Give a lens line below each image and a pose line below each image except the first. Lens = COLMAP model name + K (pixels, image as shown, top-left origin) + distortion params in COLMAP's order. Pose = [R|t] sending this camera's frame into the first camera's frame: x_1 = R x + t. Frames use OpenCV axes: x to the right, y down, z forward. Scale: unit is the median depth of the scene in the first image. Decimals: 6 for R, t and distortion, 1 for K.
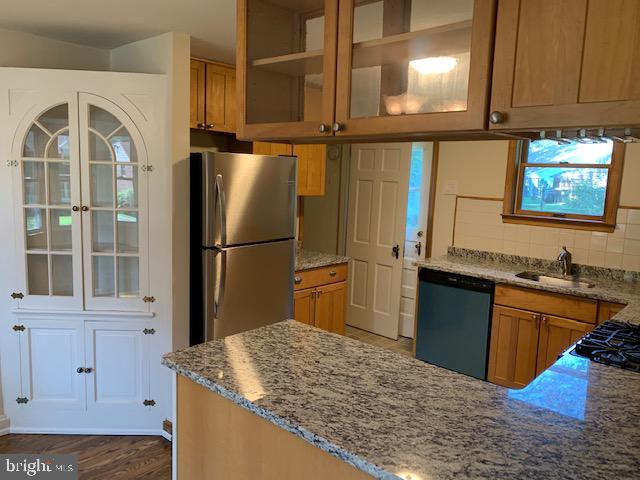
lens RADIAL K [[496.1, 0, 320.2], [0, 496.1, 240.5], [0, 0, 1]] dist [0.007470, 0.007664]
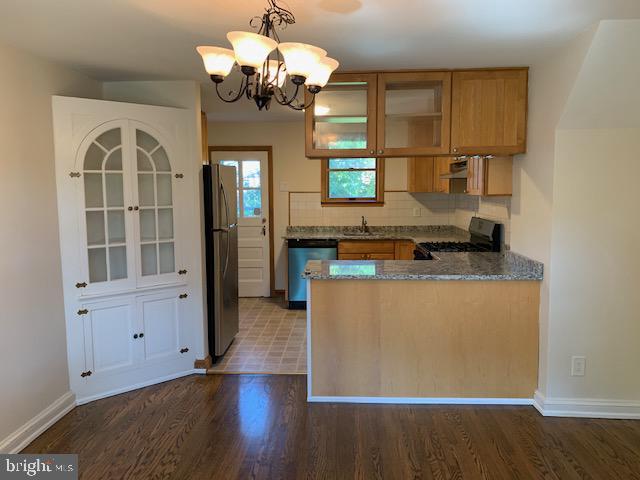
lens RADIAL K [[496.1, 0, 319.1], [0, 496.1, 238.4], [0, 0, 1]] dist [0.007470, 0.007664]
pose [[0.760035, -0.105764, 0.641219, -0.919124], [0.121459, 0.992400, 0.019725, 0.045081], [-0.638432, 0.062890, 0.767105, -0.286604]]
